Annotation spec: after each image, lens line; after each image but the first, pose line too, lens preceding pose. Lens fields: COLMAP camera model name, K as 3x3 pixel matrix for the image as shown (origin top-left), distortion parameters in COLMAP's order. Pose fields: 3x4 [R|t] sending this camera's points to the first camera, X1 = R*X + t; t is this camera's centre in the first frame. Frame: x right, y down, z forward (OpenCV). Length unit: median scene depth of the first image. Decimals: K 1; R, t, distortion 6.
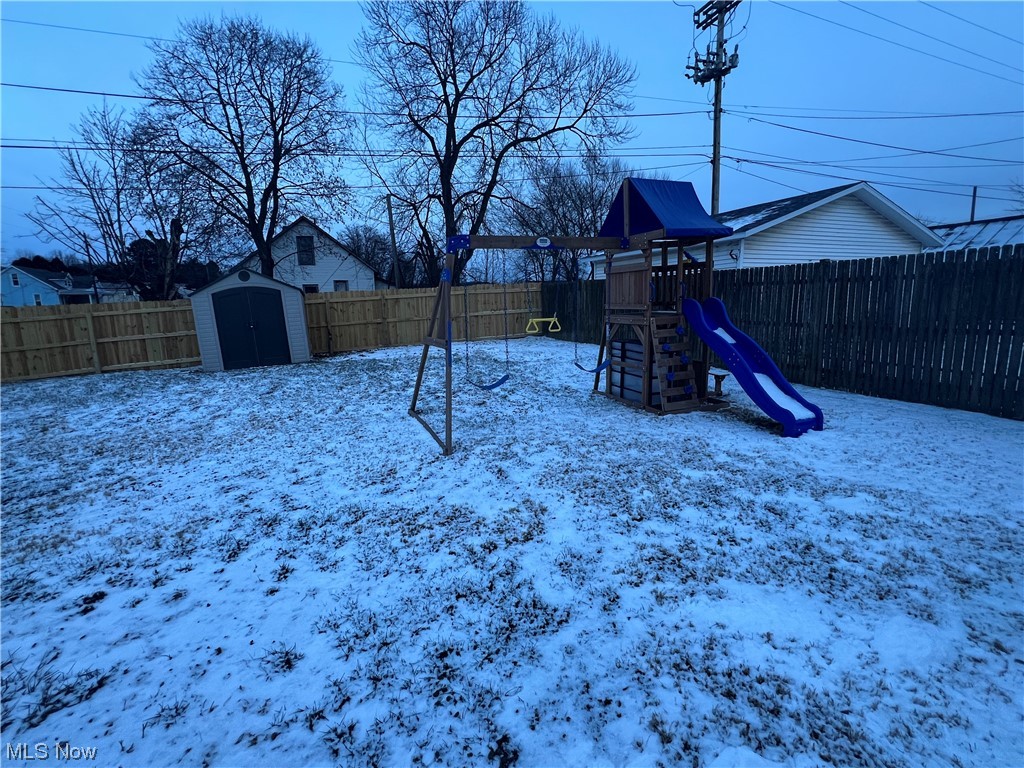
lens RADIAL K [[486.4, 0, 512.0], [0, 486.4, 384.0], [0, 0, 1]] dist [-0.002609, -0.000641]
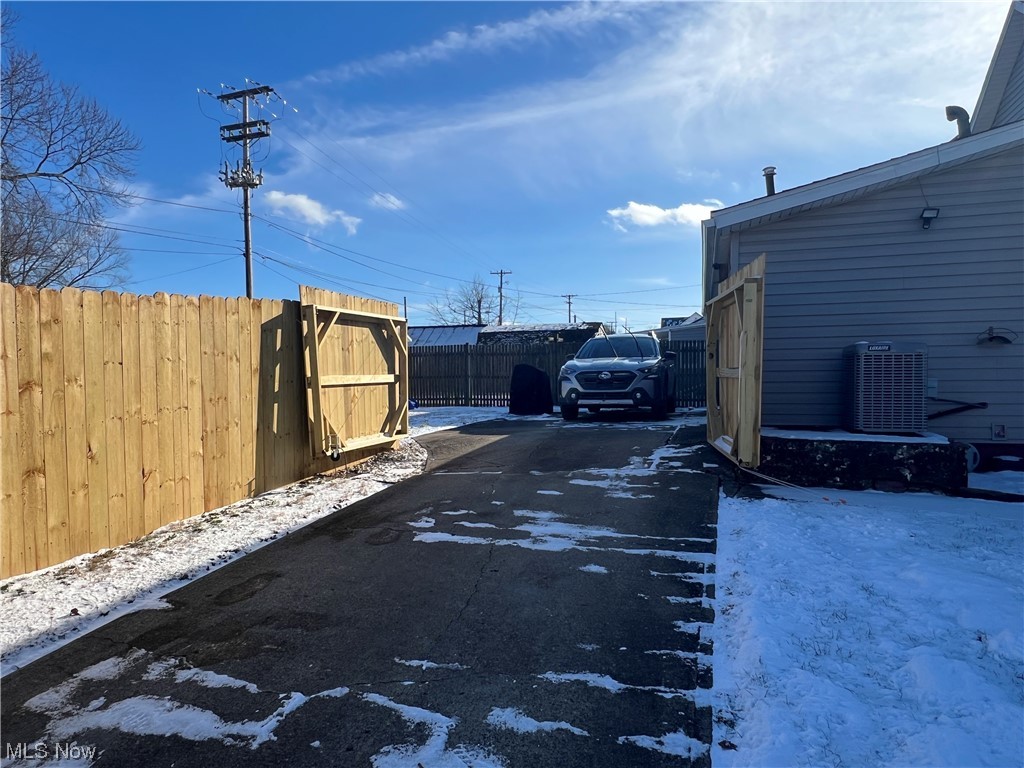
lens RADIAL K [[644.3, 0, 512.0], [0, 644.3, 384.0], [0, 0, 1]] dist [0.008387, -0.003018]
pose [[0.608253, 0.010863, 0.793669, -0.636293], [0.127663, 0.985550, -0.111327, 0.141534], [-0.783410, 0.169038, 0.598077, -0.544861]]
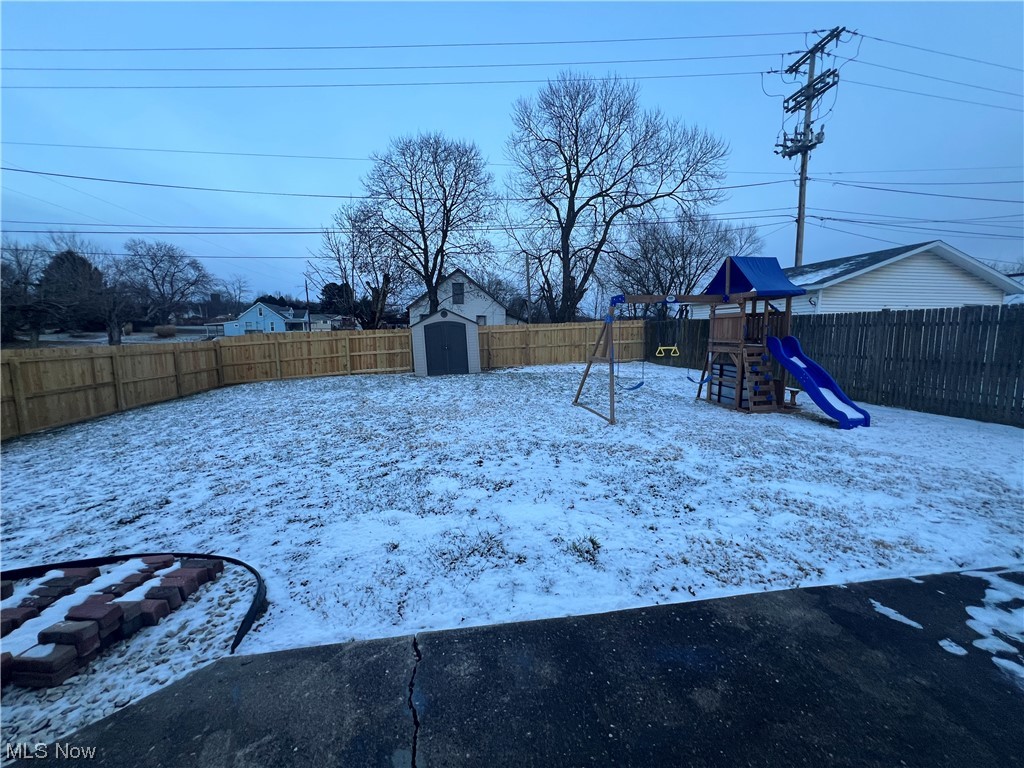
lens RADIAL K [[410.6, 0, 512.0], [0, 410.6, 384.0], [0, 0, 1]] dist [0.000126, -0.000153]
pose [[0.976618, 0.046313, -0.209936, -0.062209], [-0.055350, 0.997767, -0.037374, 0.026469], [0.207736, 0.048120, 0.977001, -0.168526]]
